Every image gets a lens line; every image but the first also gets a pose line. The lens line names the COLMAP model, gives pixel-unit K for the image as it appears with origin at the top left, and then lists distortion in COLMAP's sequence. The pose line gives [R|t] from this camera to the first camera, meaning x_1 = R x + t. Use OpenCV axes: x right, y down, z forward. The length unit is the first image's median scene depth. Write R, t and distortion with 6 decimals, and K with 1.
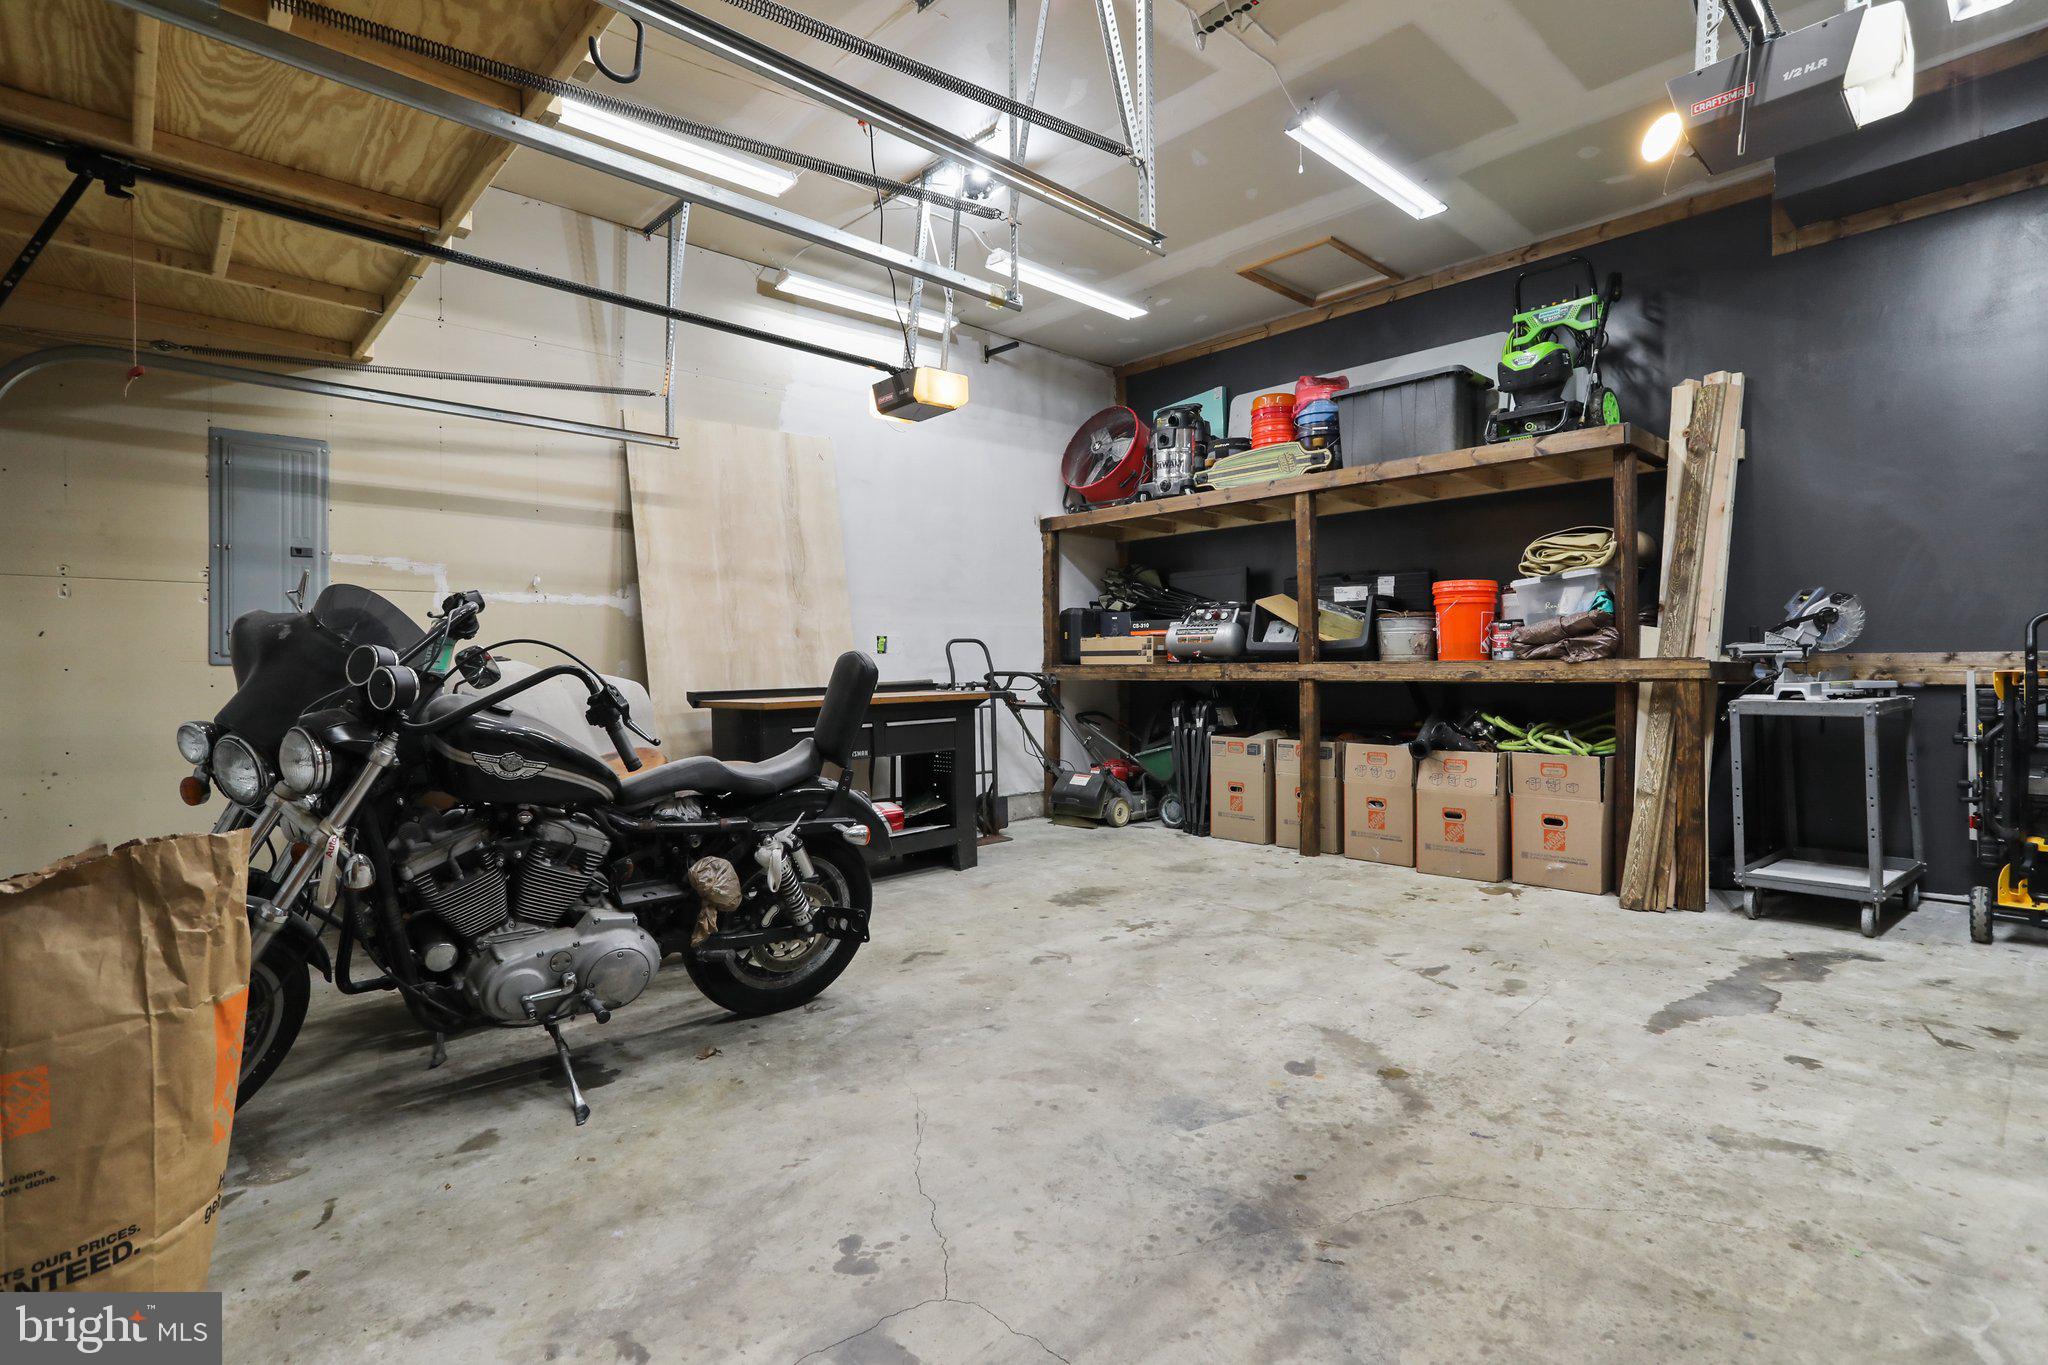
lens RADIAL K [[1006.0, 0, 1019.7], [0, 1006.0, 665.3], [0, 0, 1]] dist [-0.041211, 0.020940]
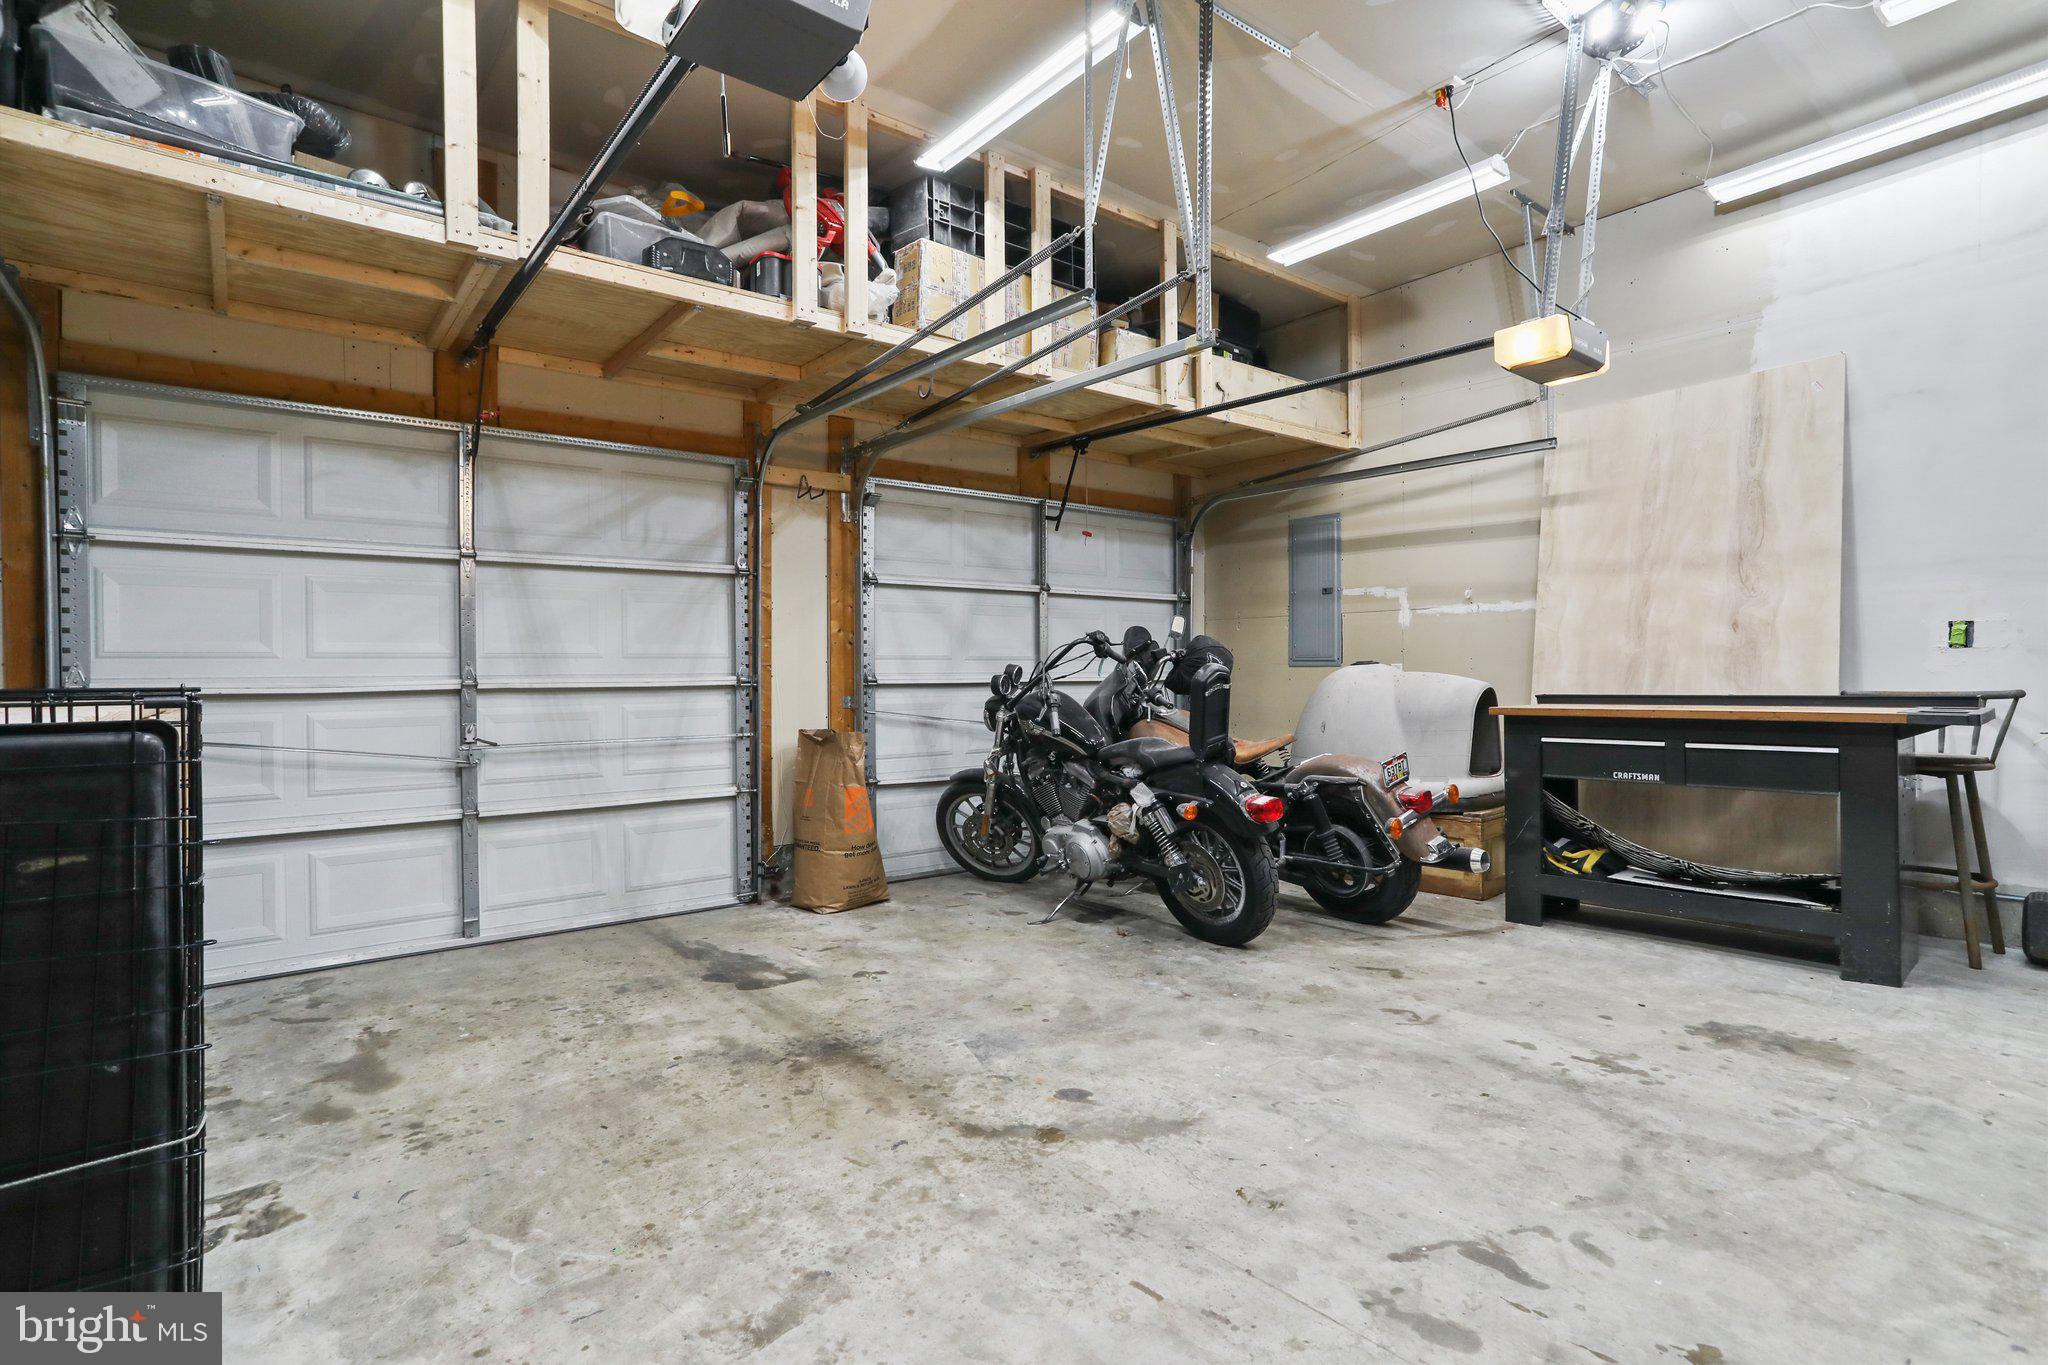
lens RADIAL K [[1006.0, 0, 1036.5], [0, 1006.0, 686.6], [0, 0, 1]] dist [-0.041211, 0.020940]
pose [[-0.086786, 0.030751, -0.995752, 1.270436], [0.017052, 0.999423, 0.029378, -0.033894], [0.996081, -0.014430, -0.087260, 1.059577]]
